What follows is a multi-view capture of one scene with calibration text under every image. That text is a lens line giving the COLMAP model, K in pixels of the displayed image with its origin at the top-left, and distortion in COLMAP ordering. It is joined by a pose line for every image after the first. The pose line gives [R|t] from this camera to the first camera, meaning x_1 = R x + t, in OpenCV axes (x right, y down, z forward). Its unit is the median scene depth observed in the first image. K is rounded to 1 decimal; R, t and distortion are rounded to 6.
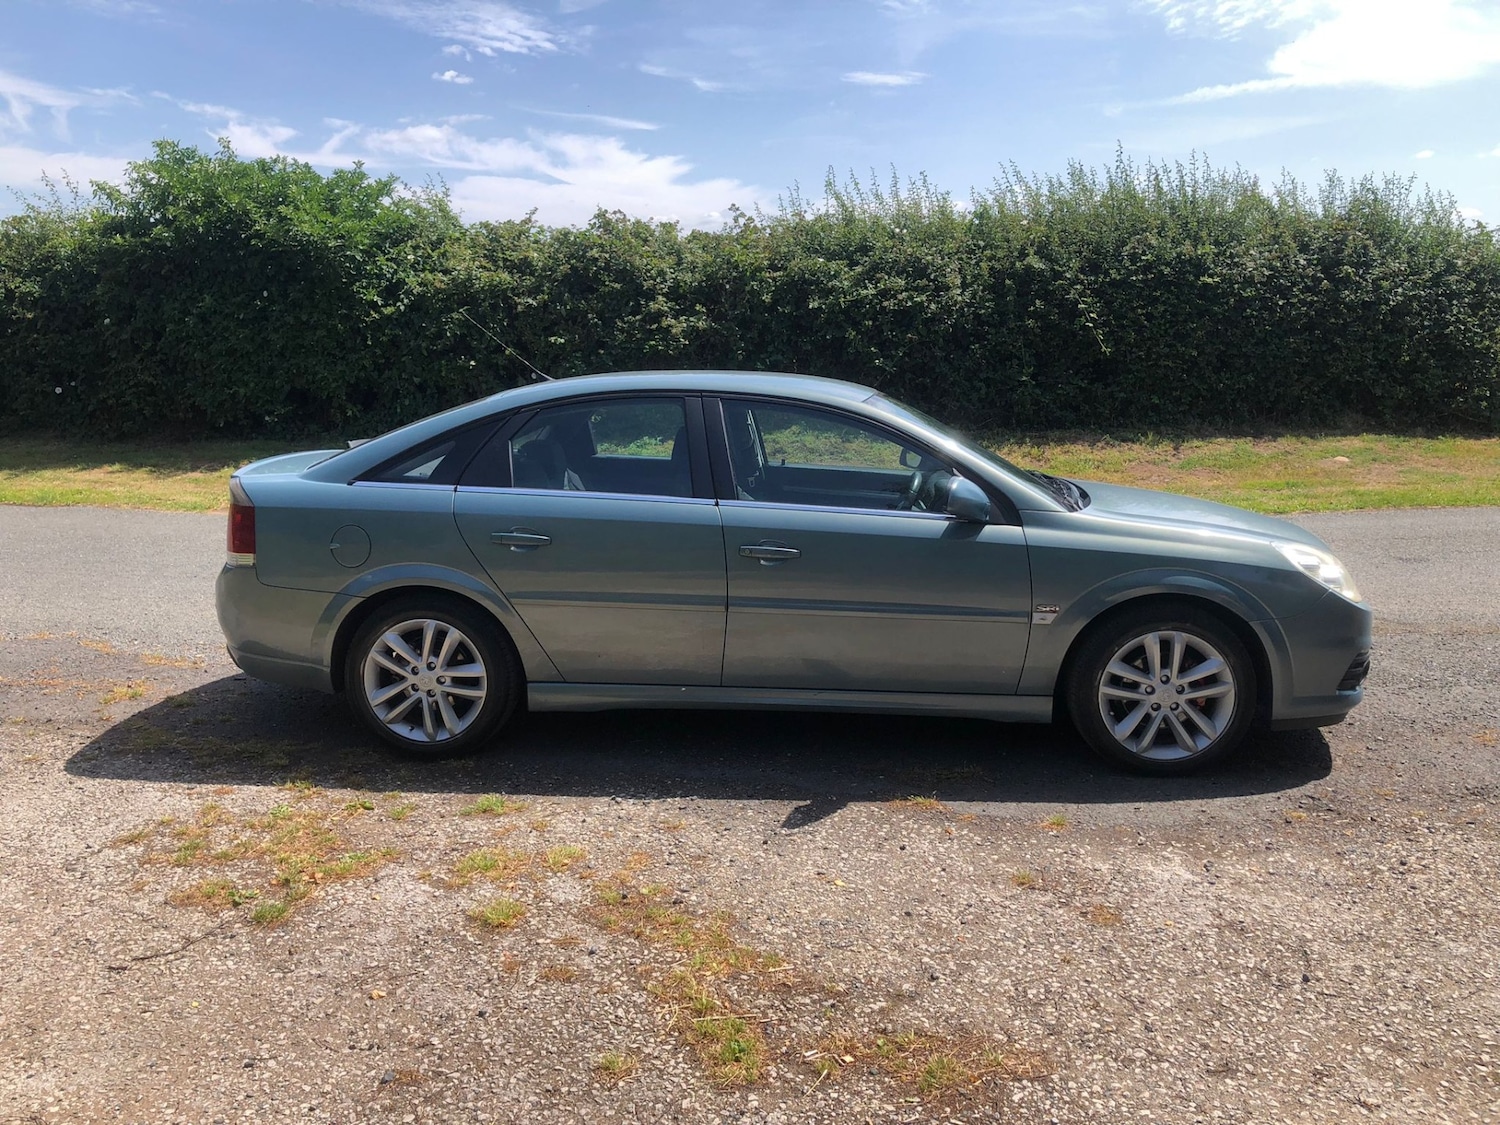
lens RADIAL K [[1221.2, 0, 741.9], [0, 1221.2, 568.7], [0, 0, 1]] dist [0.018250, -0.009613]
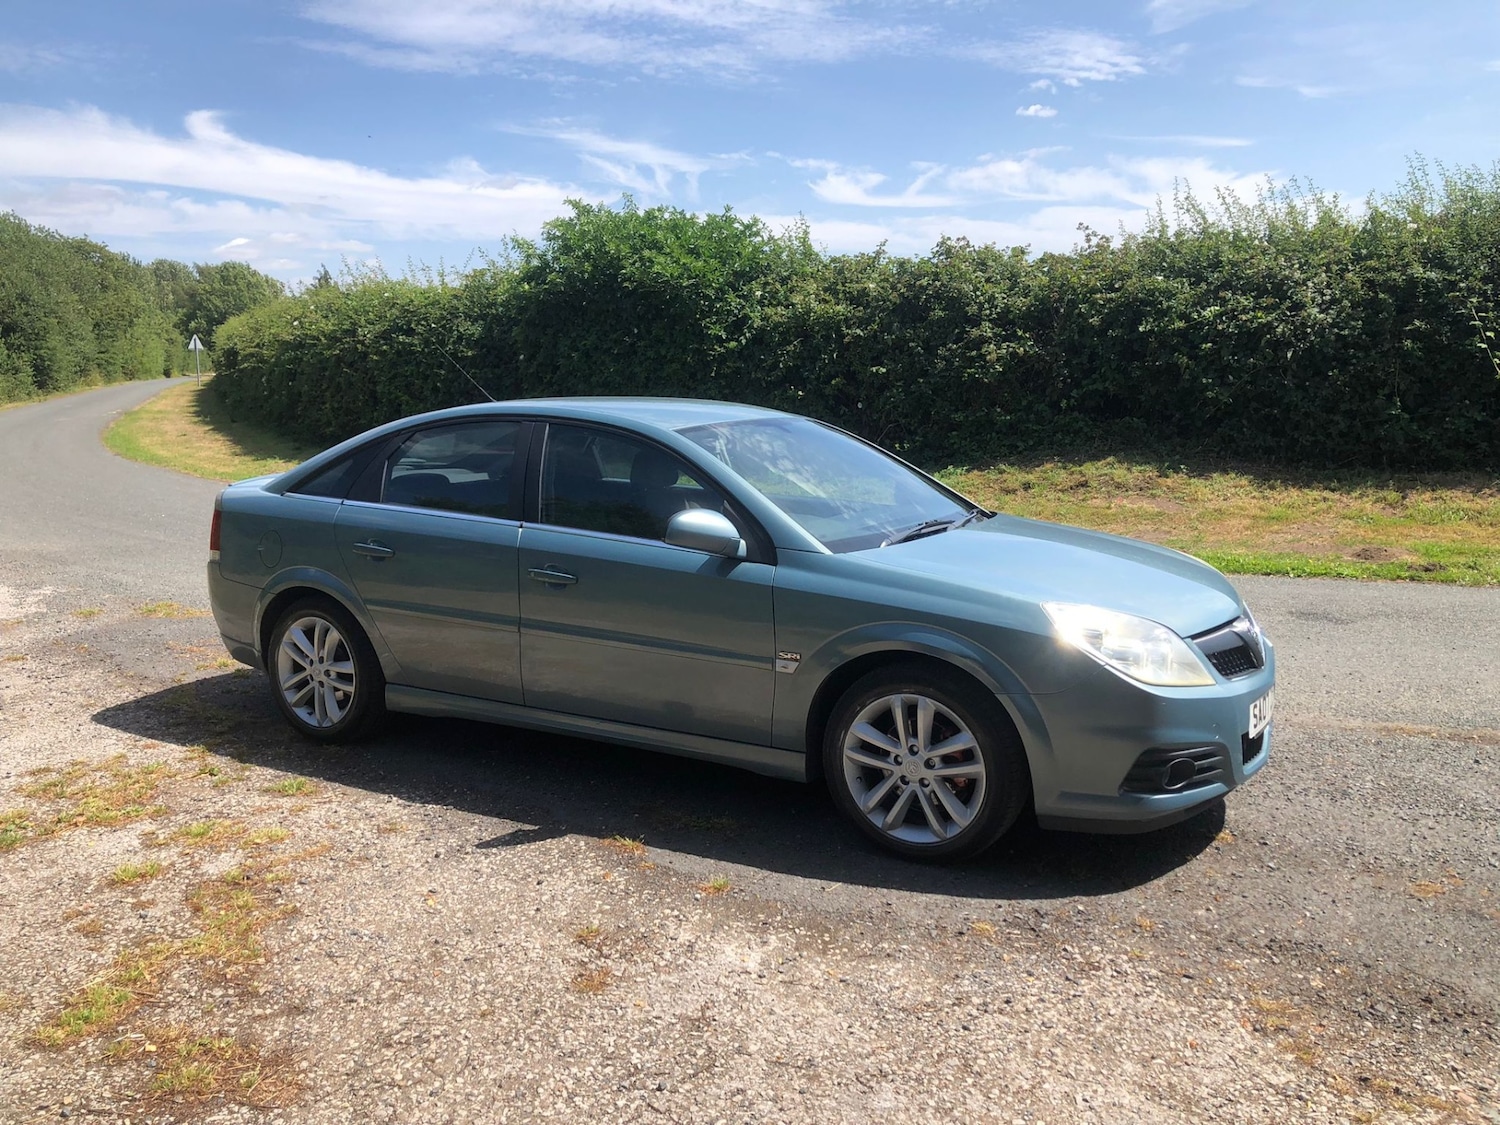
lens RADIAL K [[1221.2, 0, 744.8], [0, 1221.2, 573.9], [0, 0, 1]] dist [0.018250, -0.009613]
pose [[0.903732, 0.062289, -0.423544, 0.191737], [-0.070880, 0.997474, -0.004544, -0.007051], [0.422191, 0.034127, 0.905864, 0.049333]]
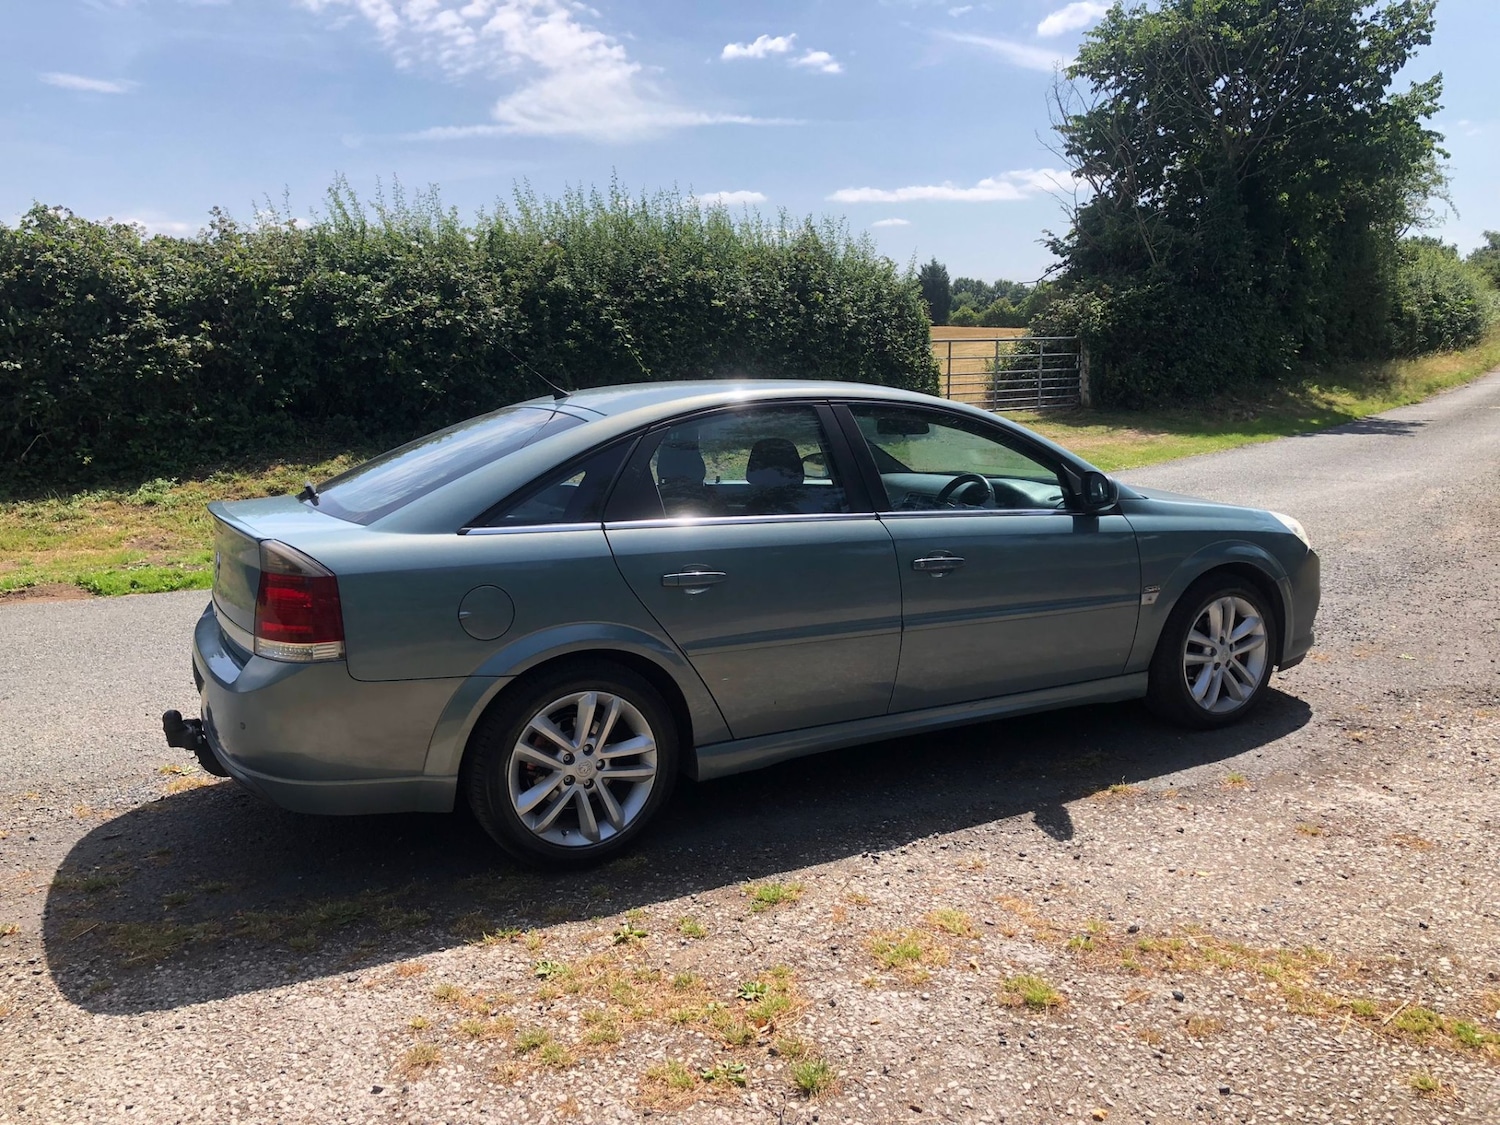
lens RADIAL K [[1221.2, 0, 740.1], [0, 1221.2, 563.2], [0, 0, 1]] dist [0.018250, -0.009613]
pose [[0.840242, -0.099254, 0.533049, -0.198206], [0.113604, 0.993508, 0.005918, -0.011718], [-0.530176, 0.055584, 0.846063, 0.089745]]
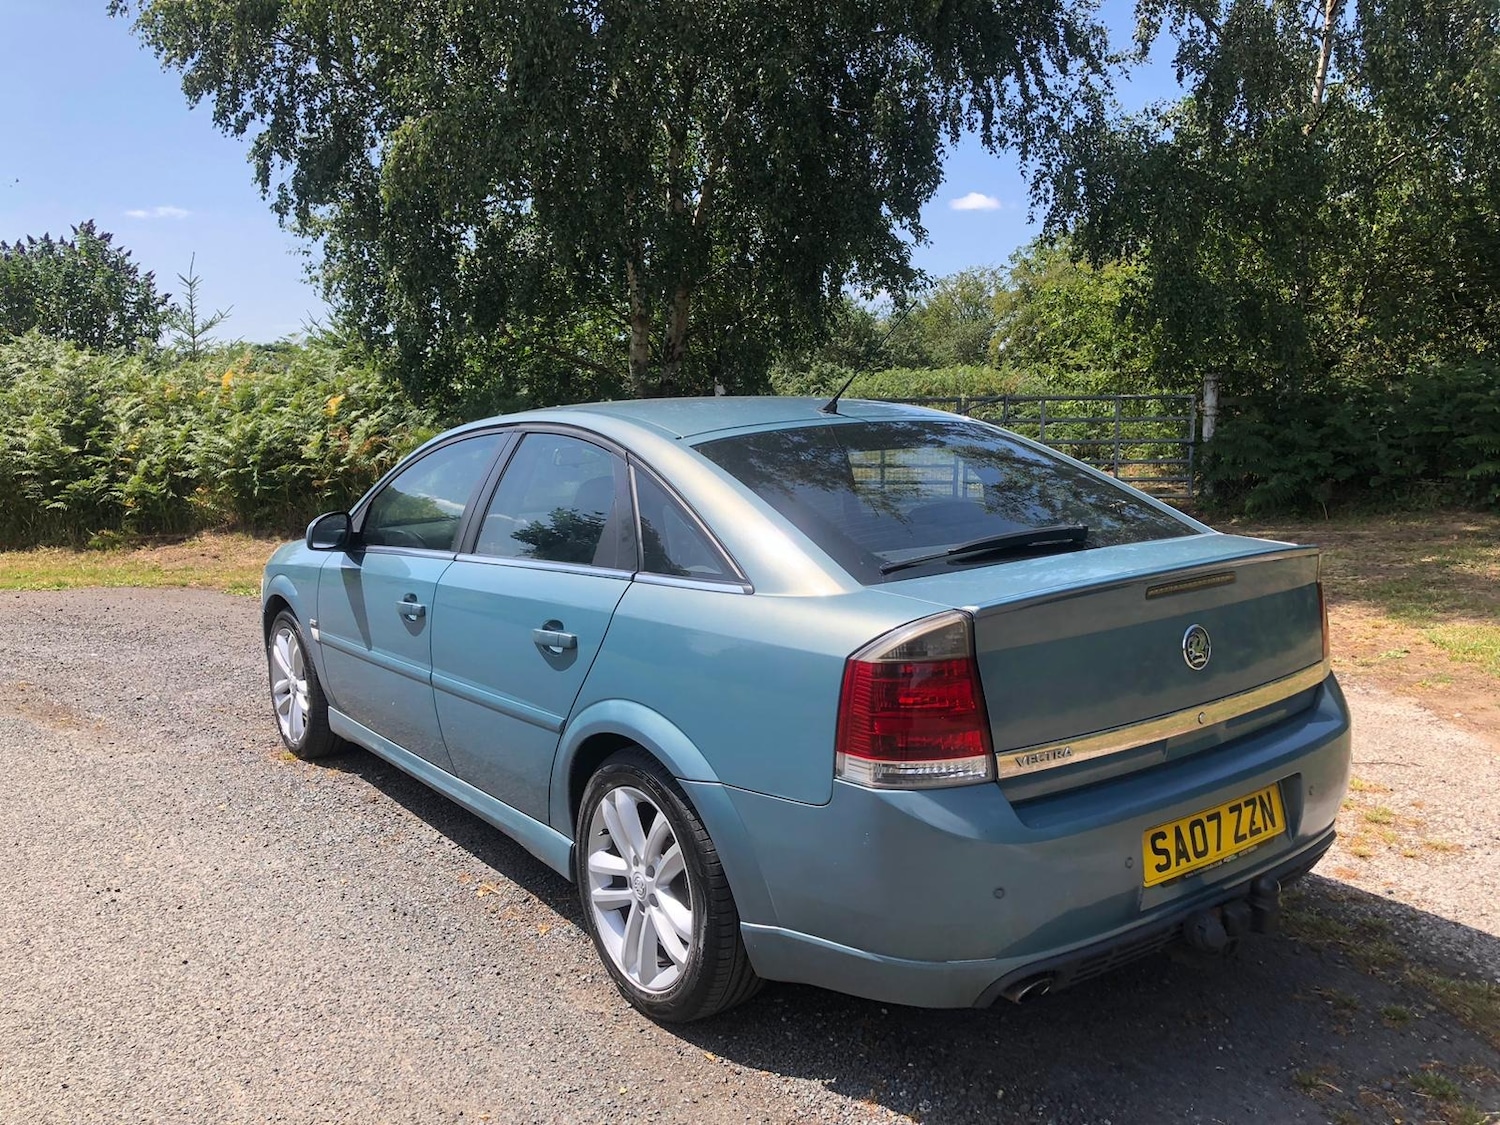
lens RADIAL K [[1221.2, 0, 742.4], [0, 1221.2, 557.4], [0, 0, 1]] dist [0.018250, -0.009613]
pose [[-0.661404, -0.077403, 0.746025, -0.242573], [0.160469, 0.957025, 0.241562, -0.093439], [-0.732662, 0.279484, -0.620560, 0.563102]]
